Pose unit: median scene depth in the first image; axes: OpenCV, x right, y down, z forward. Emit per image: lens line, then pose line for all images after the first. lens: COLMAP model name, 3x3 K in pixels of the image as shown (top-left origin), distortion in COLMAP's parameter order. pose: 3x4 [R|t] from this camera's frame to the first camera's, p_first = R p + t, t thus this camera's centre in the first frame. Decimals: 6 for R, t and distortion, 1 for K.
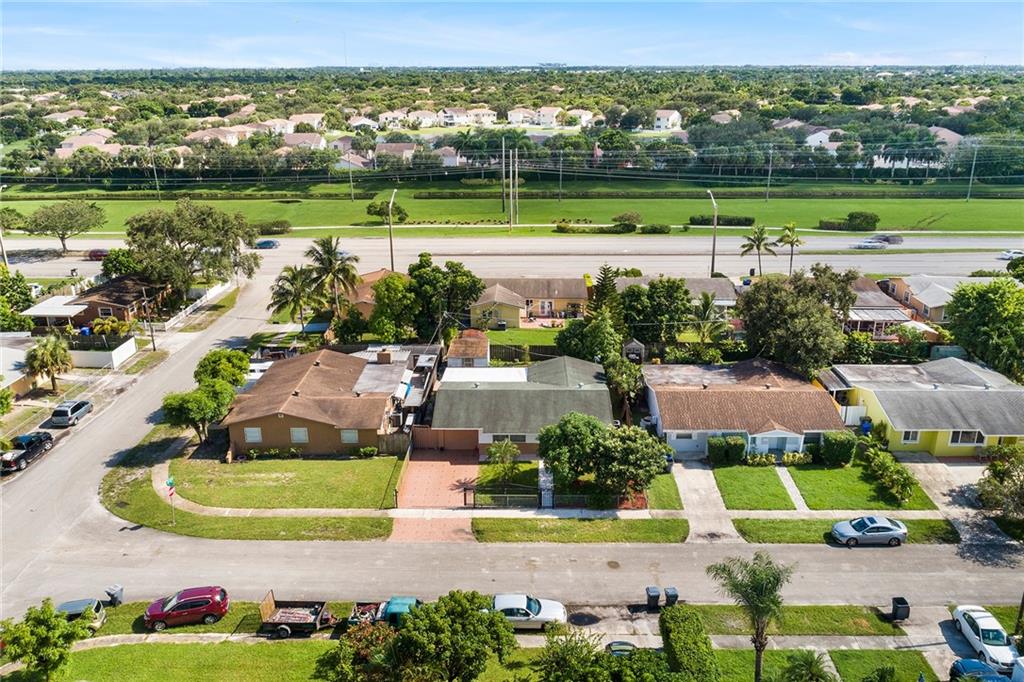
lens RADIAL K [[806.5, 0, 498.5], [0, 806.5, 342.0], [0, 0, 1]] dist [-0.008290, -0.001307]
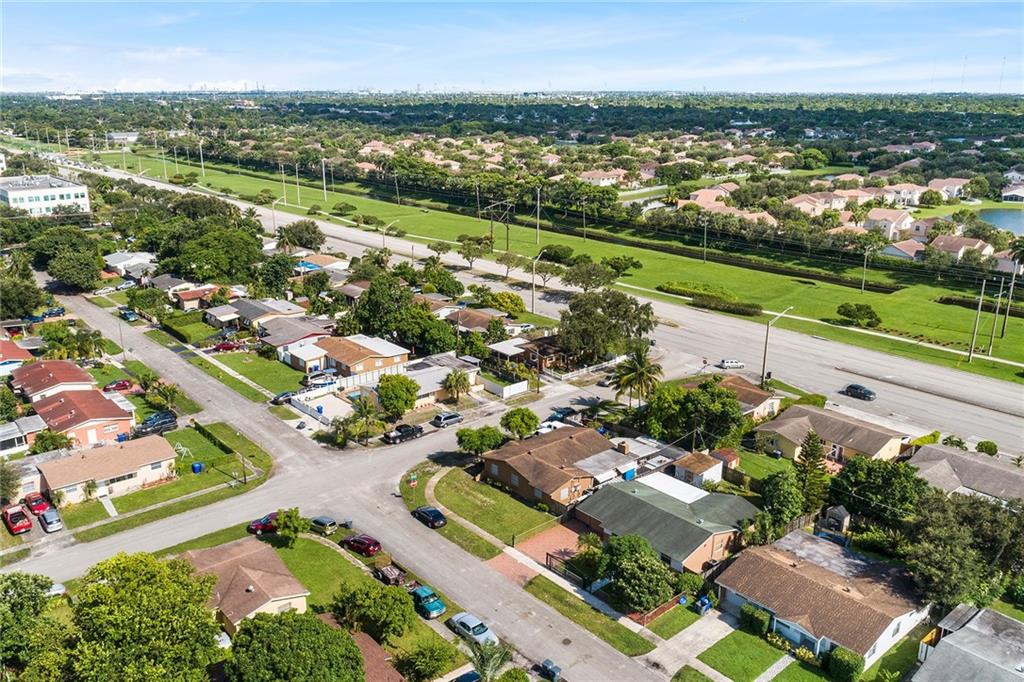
lens RADIAL K [[806.5, 0, 498.5], [0, 806.5, 342.0], [0, 0, 1]] dist [-0.008290, -0.001307]
pose [[0.678142, 0.222332, -0.700494, 0.654946], [-0.245088, 0.966996, 0.069651, -0.206403], [0.692860, 0.124450, 0.710251, -0.091757]]
